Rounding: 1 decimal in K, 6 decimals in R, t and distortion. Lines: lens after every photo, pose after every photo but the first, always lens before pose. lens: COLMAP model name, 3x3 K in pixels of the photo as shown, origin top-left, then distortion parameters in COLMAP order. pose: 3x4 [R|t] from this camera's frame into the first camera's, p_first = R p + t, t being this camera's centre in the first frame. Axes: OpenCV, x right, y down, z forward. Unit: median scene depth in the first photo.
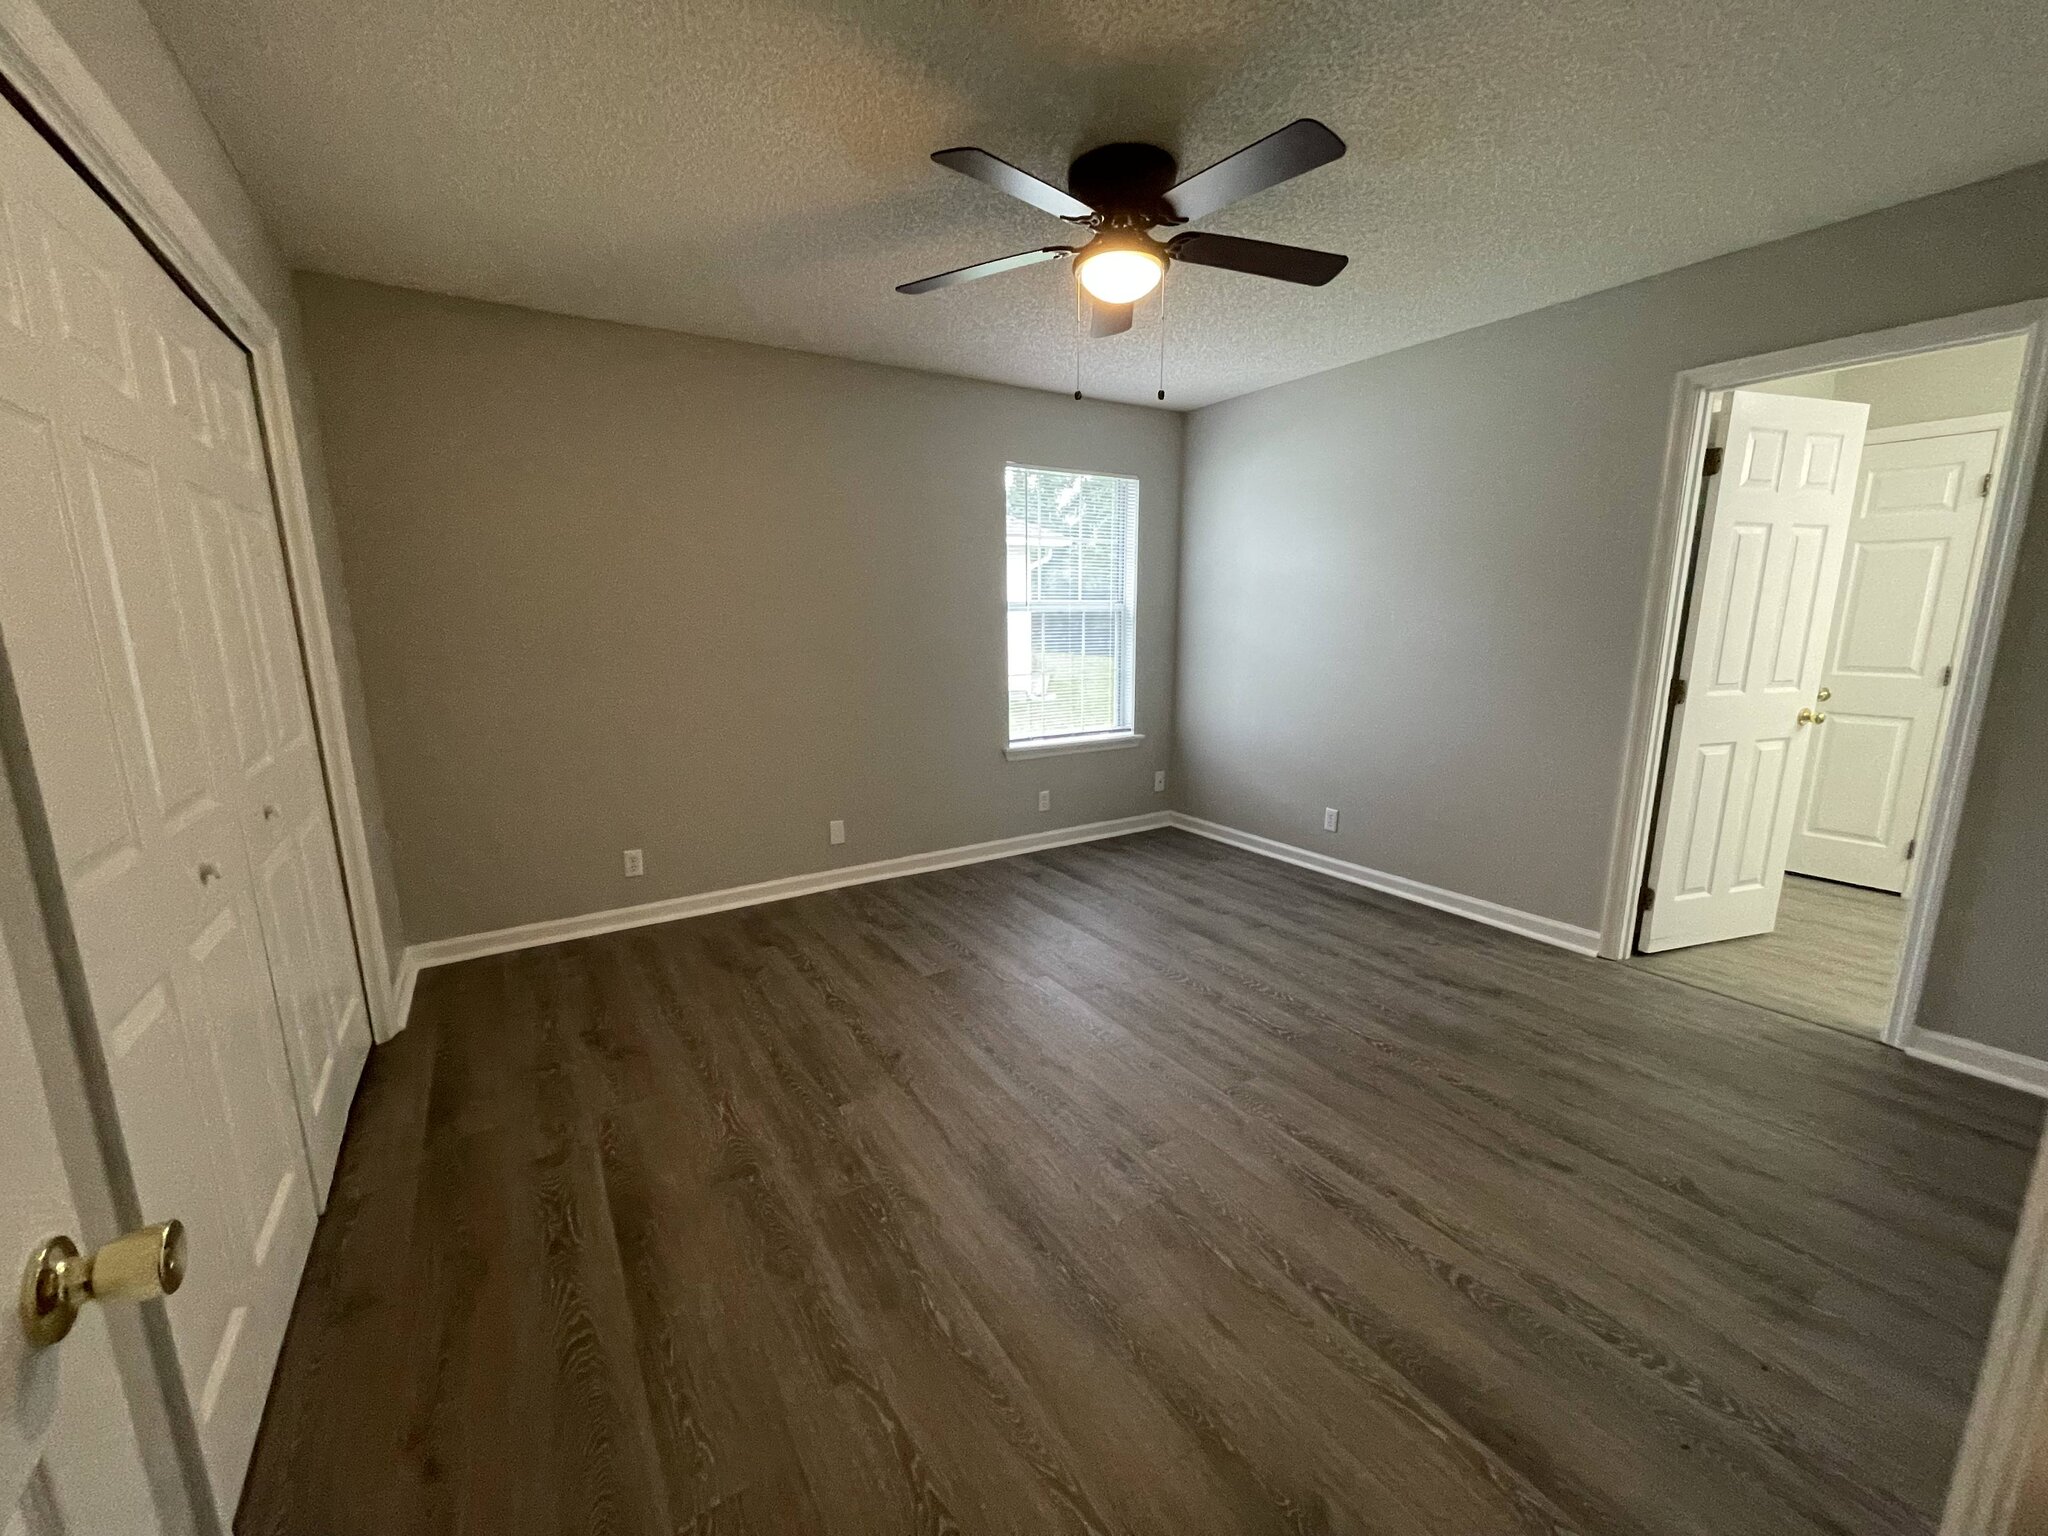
lens RADIAL K [[818.1, 0, 1017.4], [0, 818.1, 774.6], [0, 0, 1]] dist [-0.002674, 0.000061]
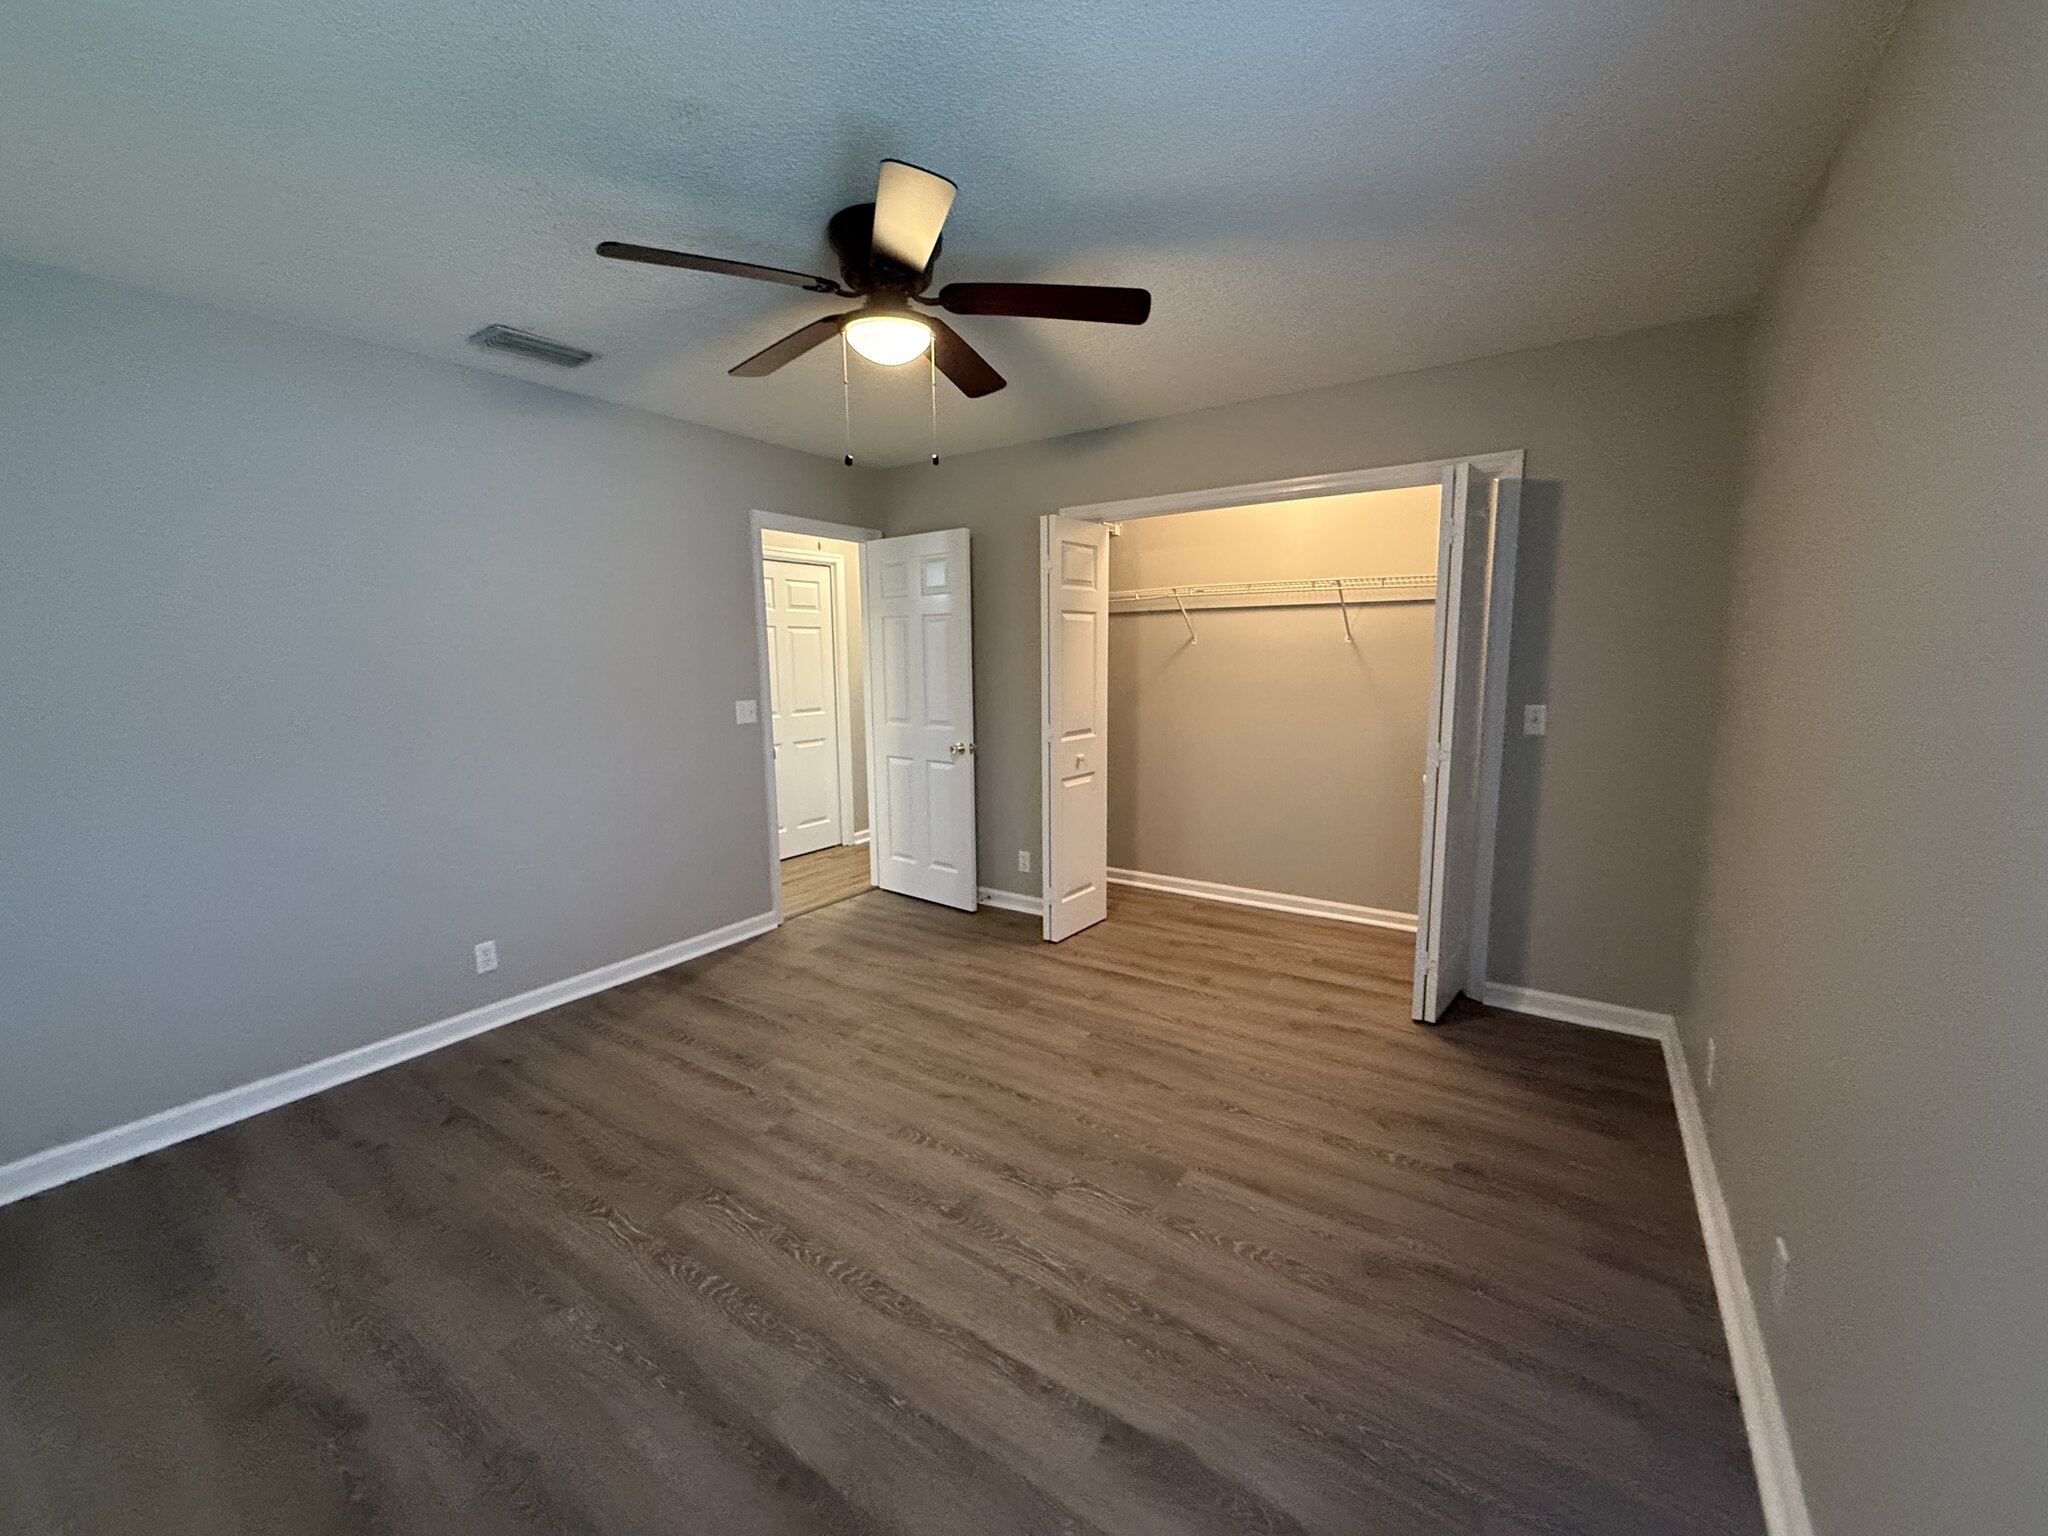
lens RADIAL K [[820.6, 0, 1020.0], [0, 820.6, 763.3], [0, 0, 1]] dist [0.000914, -0.000422]
pose [[-0.913007, 0.074573, -0.401071, 0.344745], [-0.061152, 0.947023, 0.315292, -0.376848], [0.403335, 0.312389, -0.860078, 1.705739]]
